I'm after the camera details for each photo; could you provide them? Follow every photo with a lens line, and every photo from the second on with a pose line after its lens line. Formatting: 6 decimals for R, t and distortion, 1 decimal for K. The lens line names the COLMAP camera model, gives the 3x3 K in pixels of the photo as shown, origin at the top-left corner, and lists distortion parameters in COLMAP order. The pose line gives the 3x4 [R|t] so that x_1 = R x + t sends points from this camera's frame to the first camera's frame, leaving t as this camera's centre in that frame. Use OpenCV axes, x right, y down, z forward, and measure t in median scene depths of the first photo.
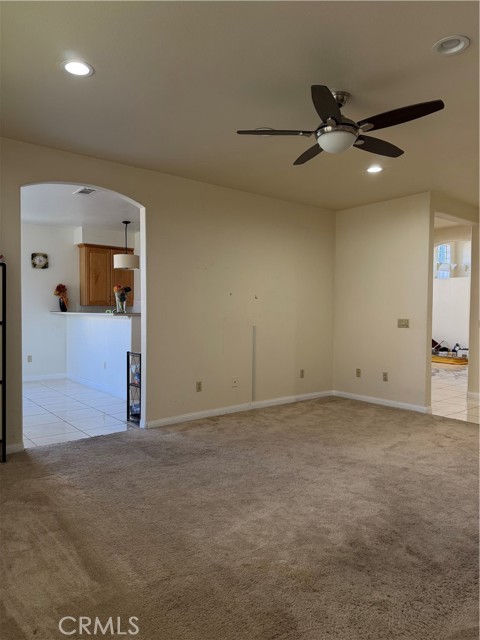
lens RADIAL K [[448.3, 0, 238.8], [0, 448.3, 316.6], [0, 0, 1]] dist [0.029863, -0.045378]
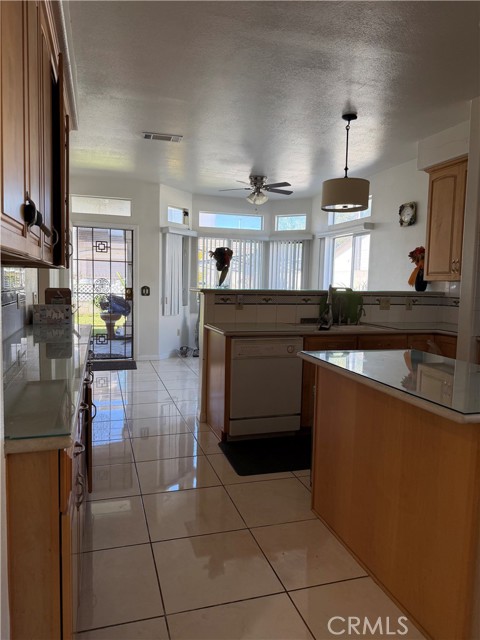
lens RADIAL K [[448.3, 0, 239.6], [0, 448.3, 323.1], [0, 0, 1]] dist [0.029863, -0.045378]
pose [[-0.340122, 0.071512, -0.937658, 0.811093], [-0.041930, 0.994959, 0.091092, -0.020443], [0.939446, 0.070298, -0.335409, 2.554925]]
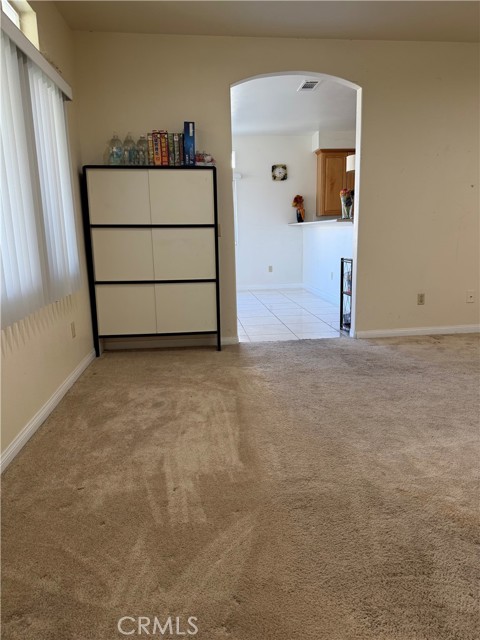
lens RADIAL K [[448.3, 0, 236.3], [0, 448.3, 321.6], [0, 0, 1]] dist [0.029863, -0.045378]
pose [[0.849863, 0.087919, -0.519618, 0.091969], [0.013043, 0.982175, 0.187516, 0.042474], [0.526842, -0.166140, 0.833568, 0.100555]]
